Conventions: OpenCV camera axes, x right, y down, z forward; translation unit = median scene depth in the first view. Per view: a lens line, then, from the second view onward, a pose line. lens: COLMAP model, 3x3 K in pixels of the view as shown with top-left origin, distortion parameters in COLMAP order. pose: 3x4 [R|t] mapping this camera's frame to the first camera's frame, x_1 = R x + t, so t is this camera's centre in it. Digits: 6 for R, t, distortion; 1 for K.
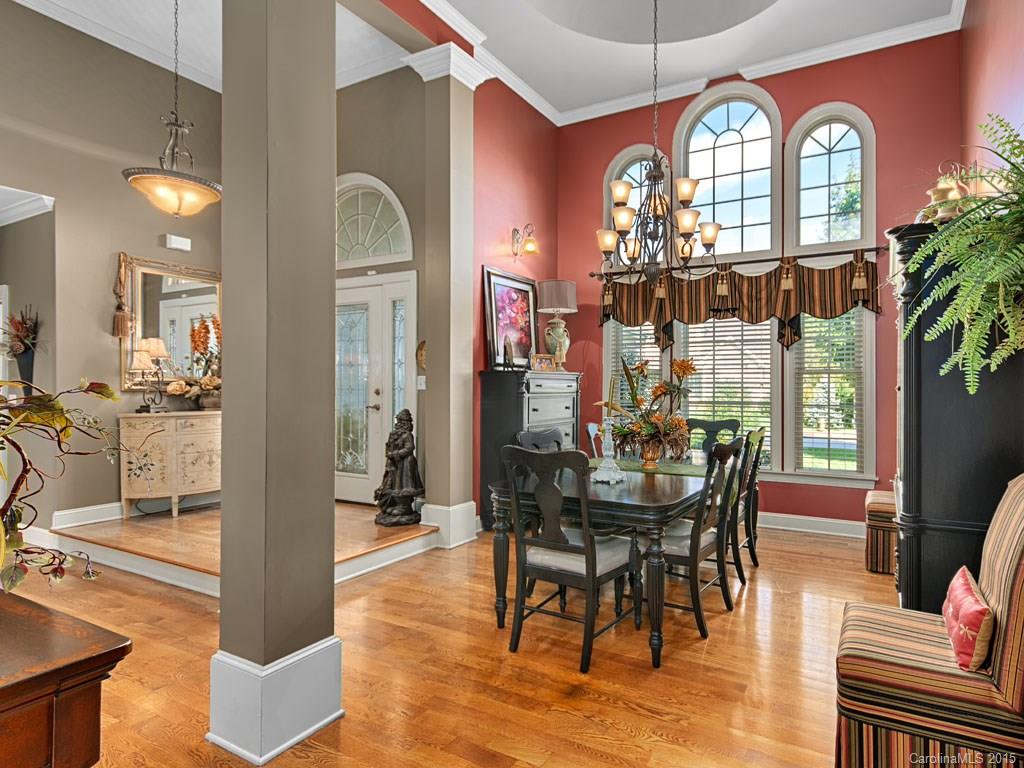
lens RADIAL K [[412.0, 0, 501.3], [0, 412.0, 378.7], [0, 0, 1]] dist [0.000059, 0.000198]
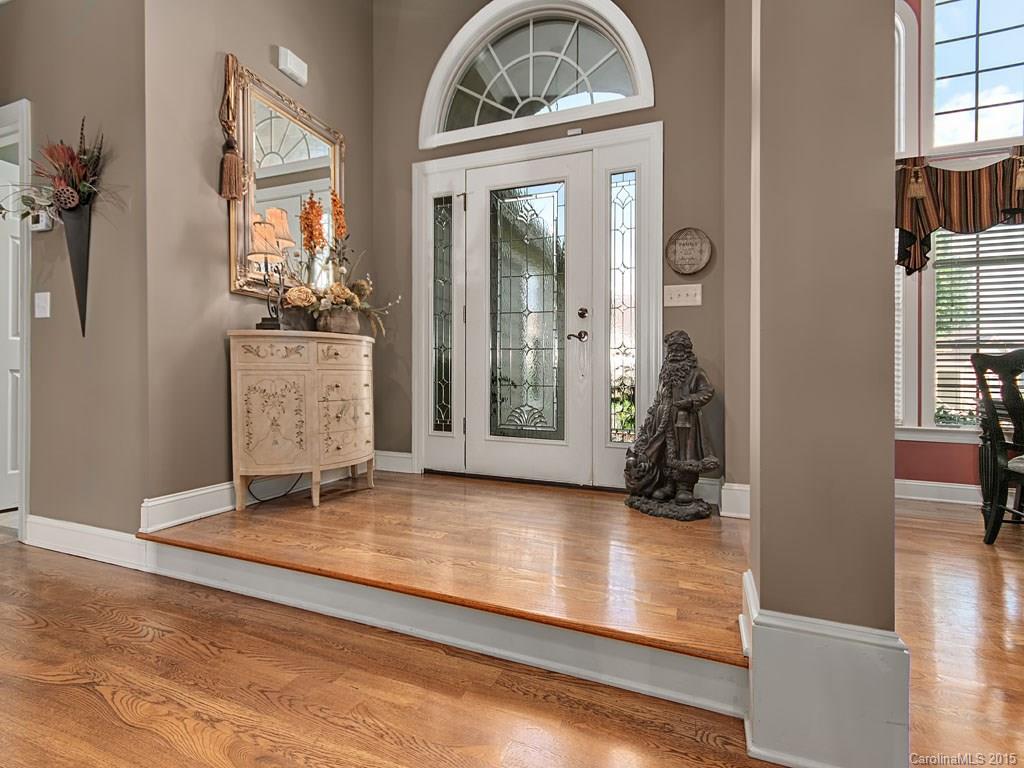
lens RADIAL K [[456.7, 0, 504.4], [0, 456.7, 353.2], [0, 0, 1]] dist [0.009168, -0.000058]
pose [[0.999786, 0.002259, 0.020583, -0.538177], [-0.002460, 0.999950, 0.009701, 0.107245], [-0.020561, -0.009750, 0.999741, 0.336033]]
